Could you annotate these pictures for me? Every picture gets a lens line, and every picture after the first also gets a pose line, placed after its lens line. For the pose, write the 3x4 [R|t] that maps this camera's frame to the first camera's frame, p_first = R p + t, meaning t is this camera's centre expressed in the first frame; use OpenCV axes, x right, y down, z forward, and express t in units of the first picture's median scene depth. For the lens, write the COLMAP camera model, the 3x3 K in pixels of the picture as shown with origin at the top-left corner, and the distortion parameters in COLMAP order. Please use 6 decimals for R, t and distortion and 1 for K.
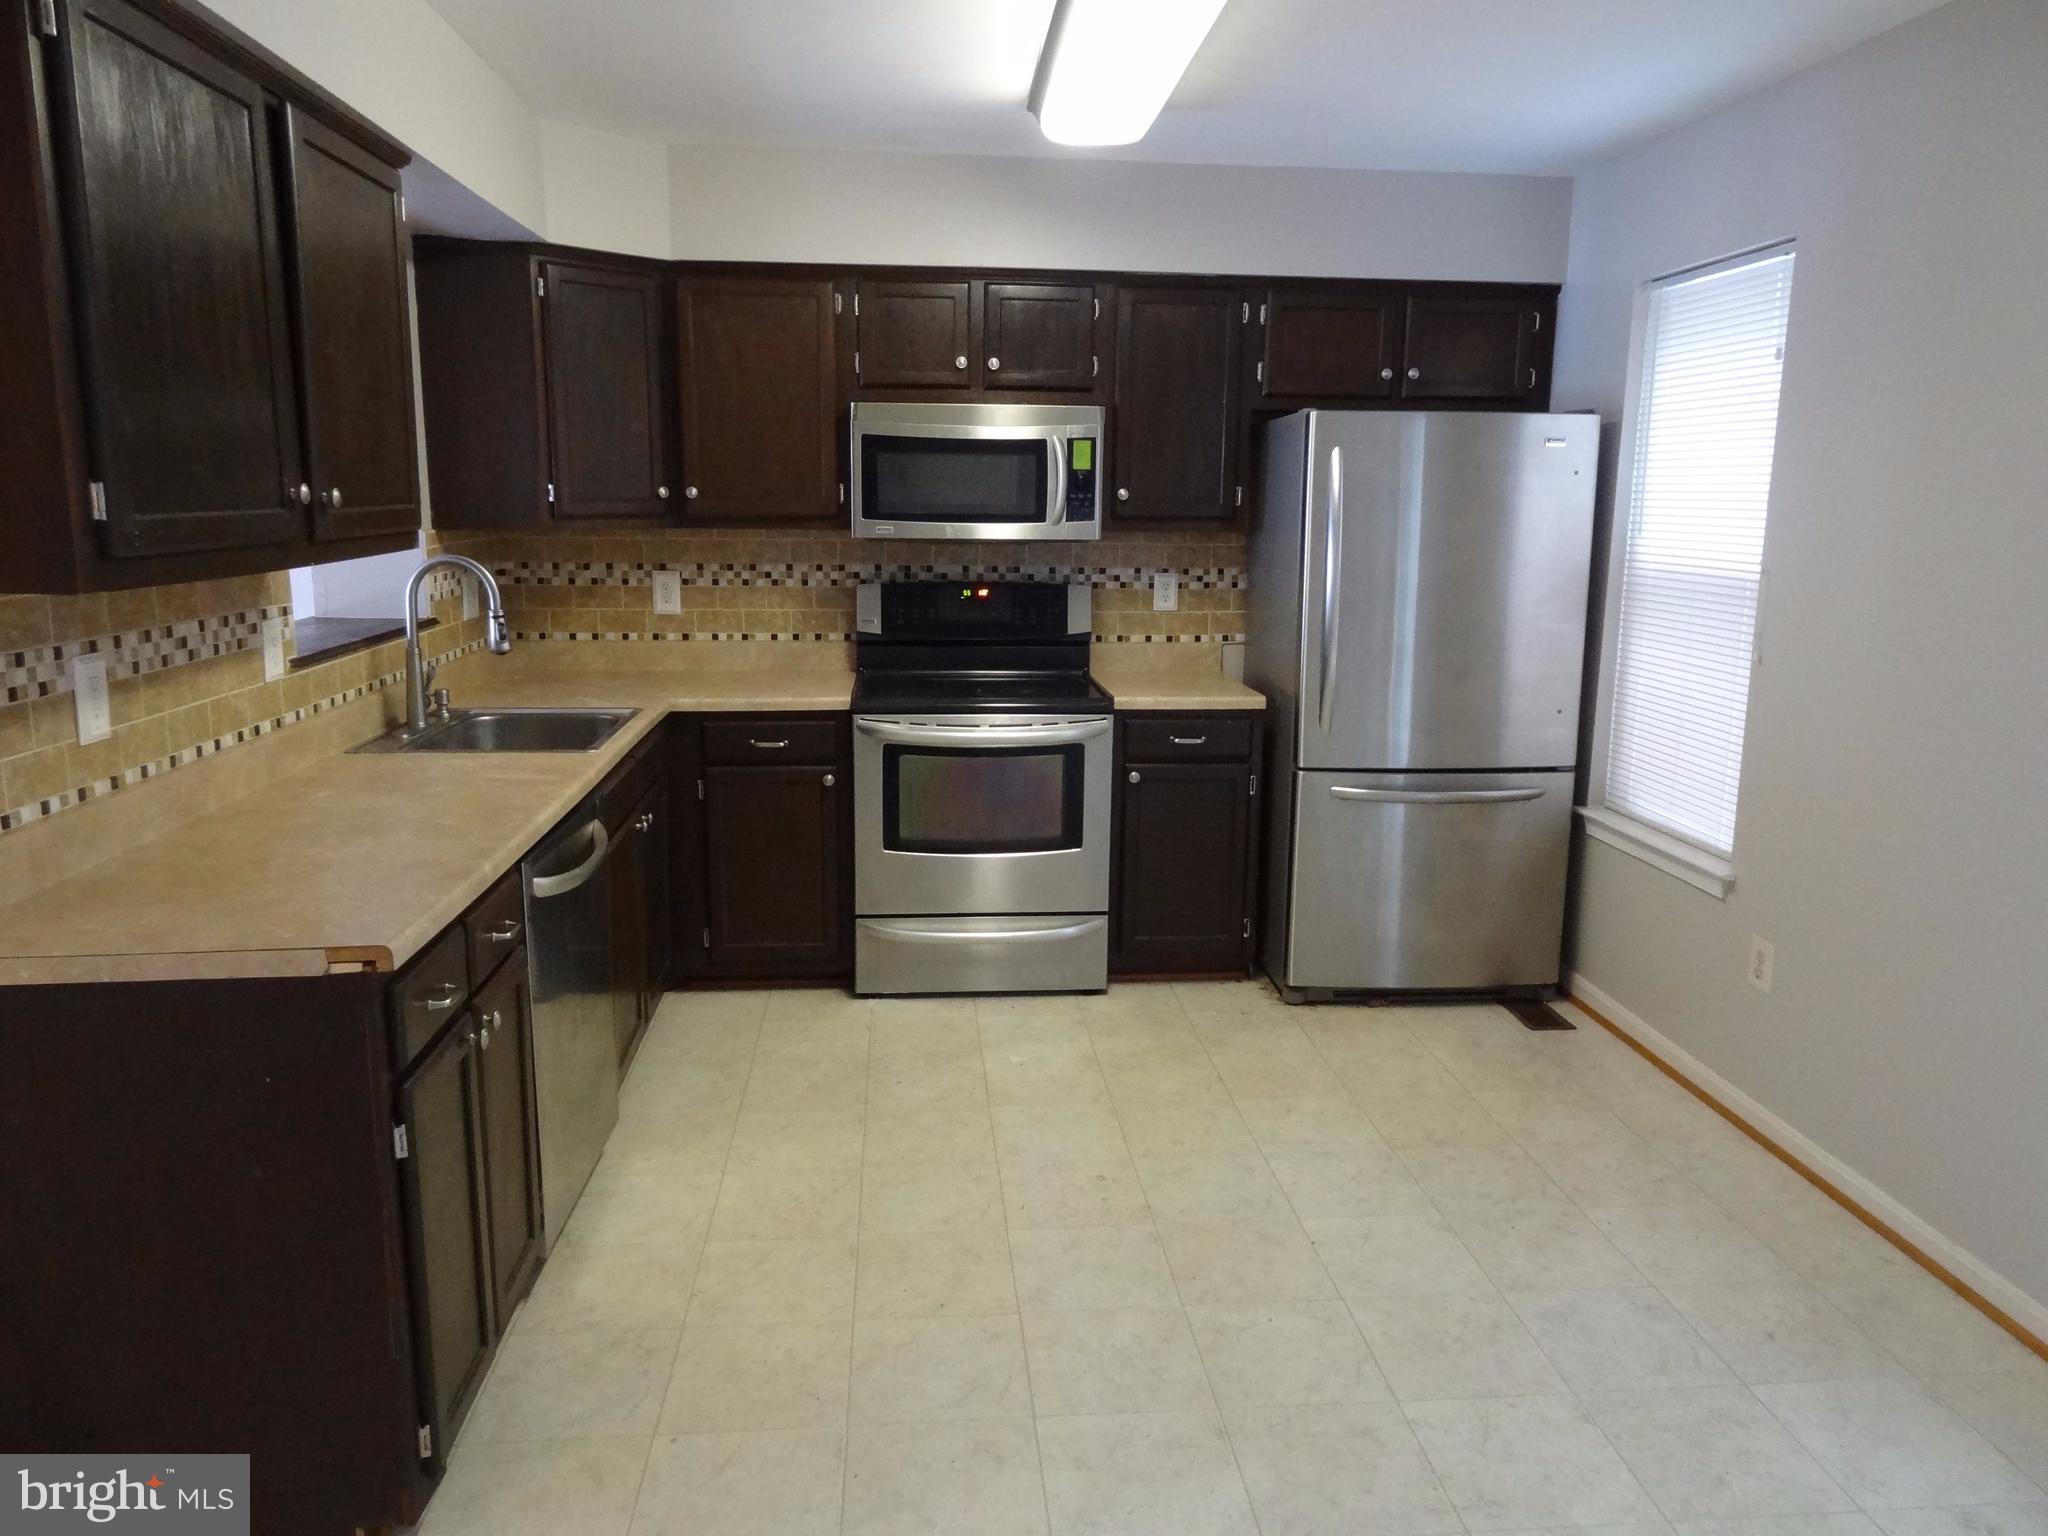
lens RADIAL K [[1437.5, 0, 1028.3], [0, 1437.5, 756.6], [0, 0, 1]] dist [-0.002838, 0.020474]
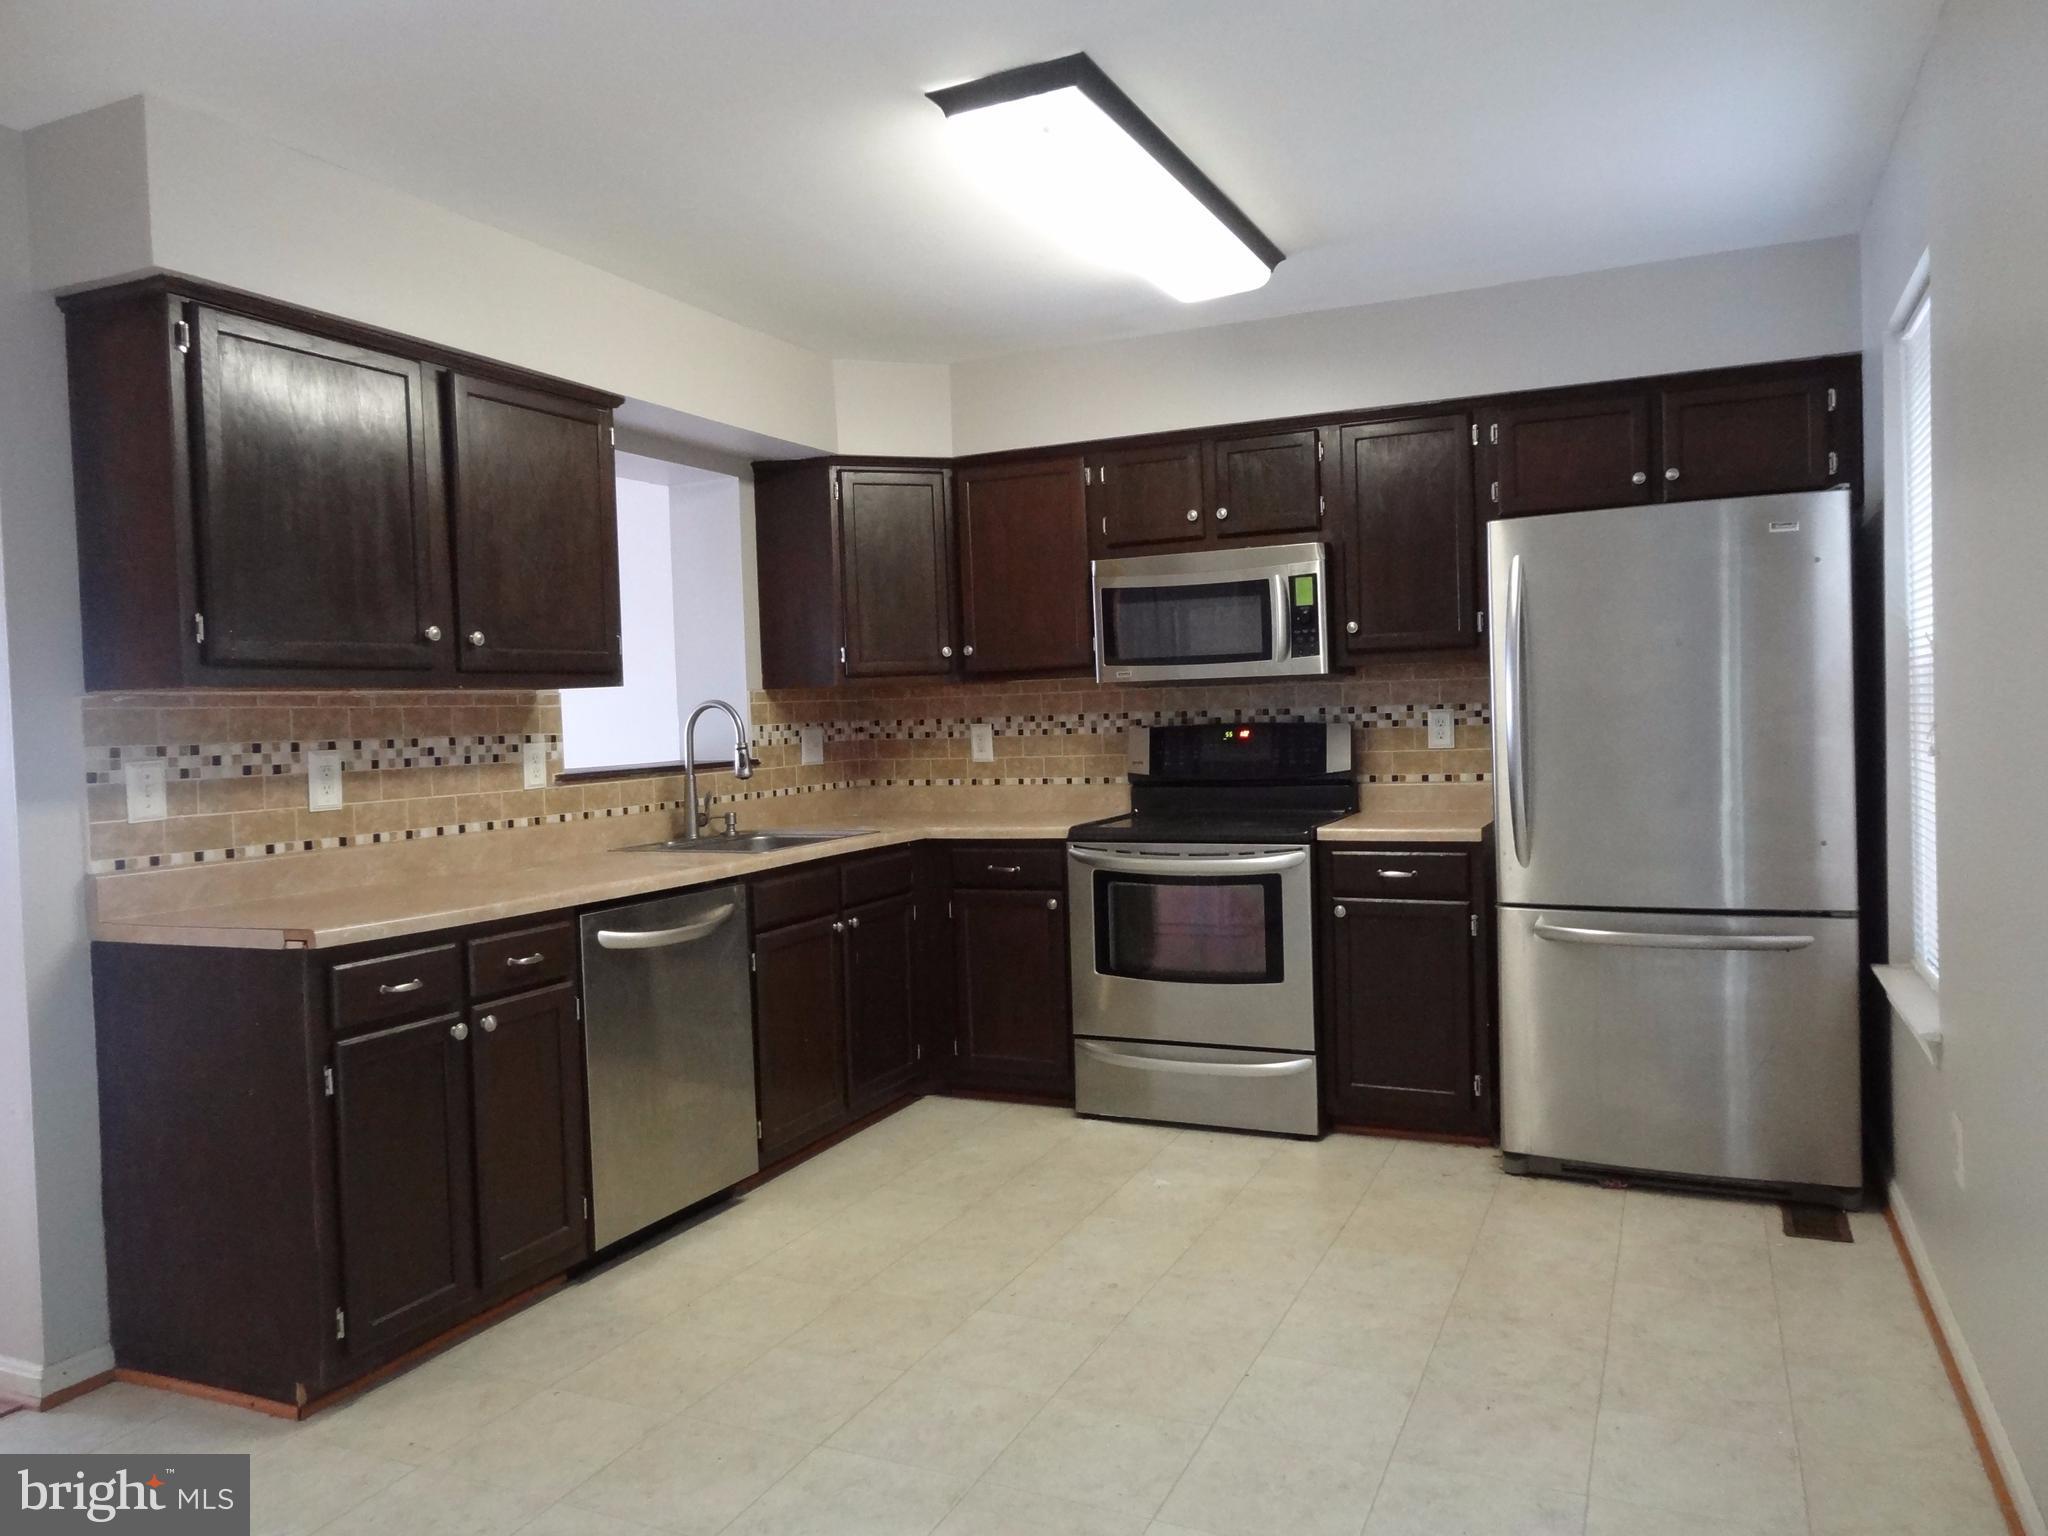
lens RADIAL K [[1434.0, 0, 1025.2], [0, 1434.0, 751.0], [0, 0, 1]] dist [0.003019, 0.014684]
pose [[0.866103, -0.026659, -0.499155, 0.367958], [-0.049779, 0.989013, -0.139195, 0.051606], [0.497381, 0.145404, 0.855260, 0.054206]]
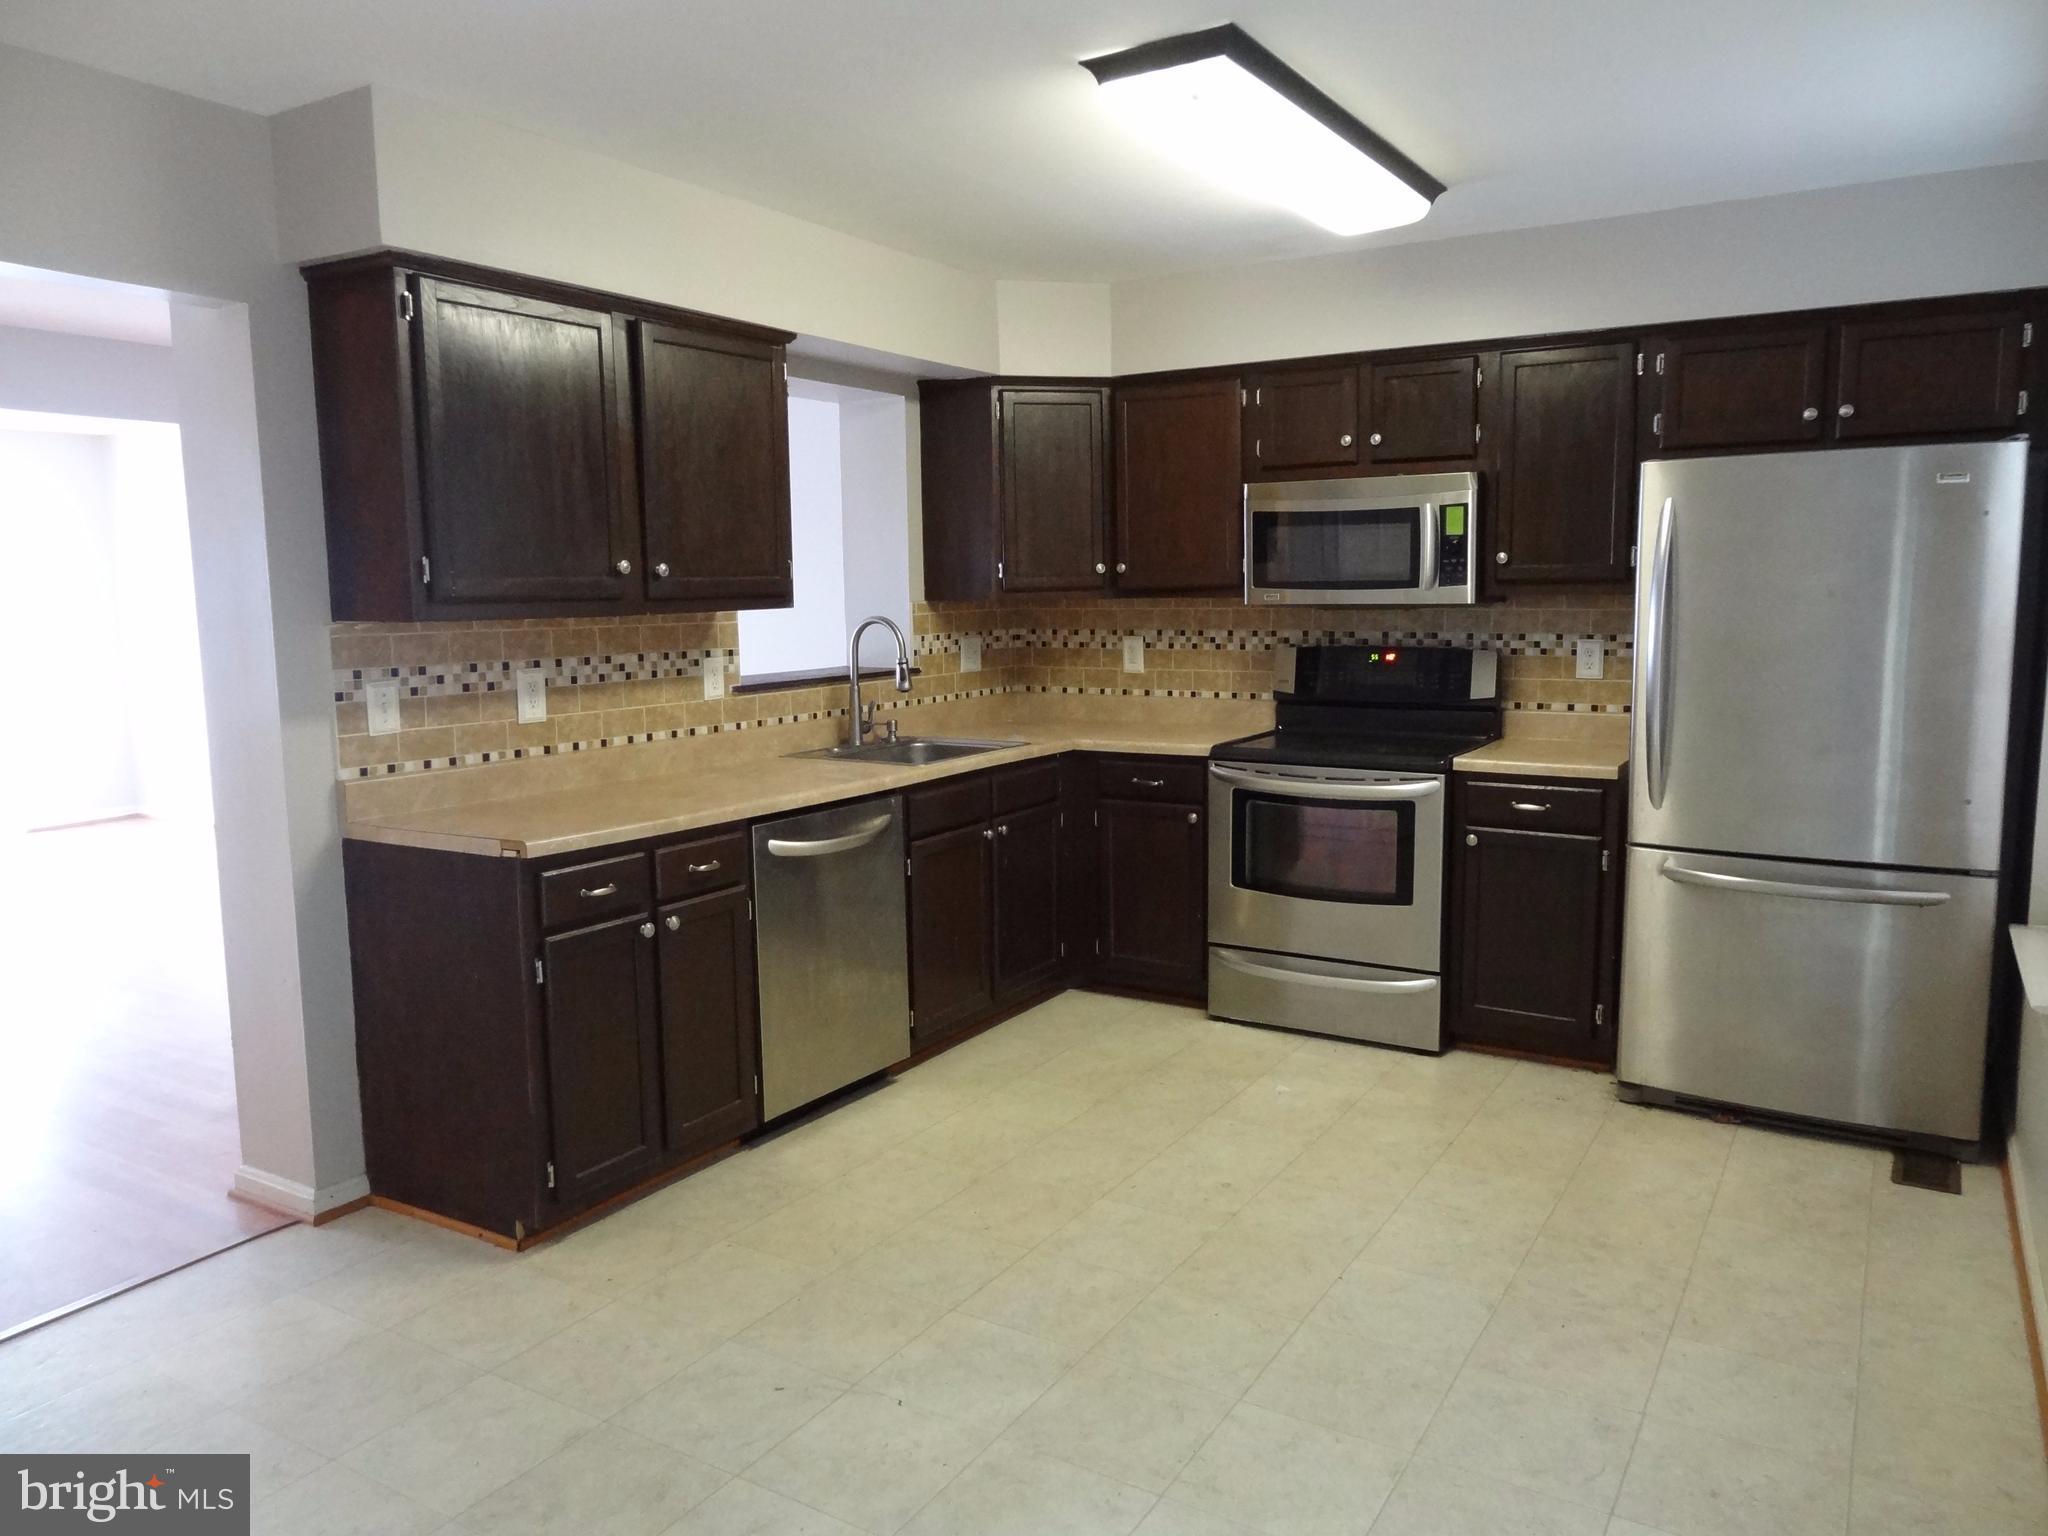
lens RADIAL K [[1434.0, 0, 1025.2], [0, 1434.0, 751.0], [0, 0, 1]] dist [0.003019, 0.014684]
pose [[0.800648, 0.048144, -0.597198, 0.408143], [-0.088794, 0.995294, -0.038808, 0.018715], [0.592519, 0.084099, 0.801155, 0.018895]]
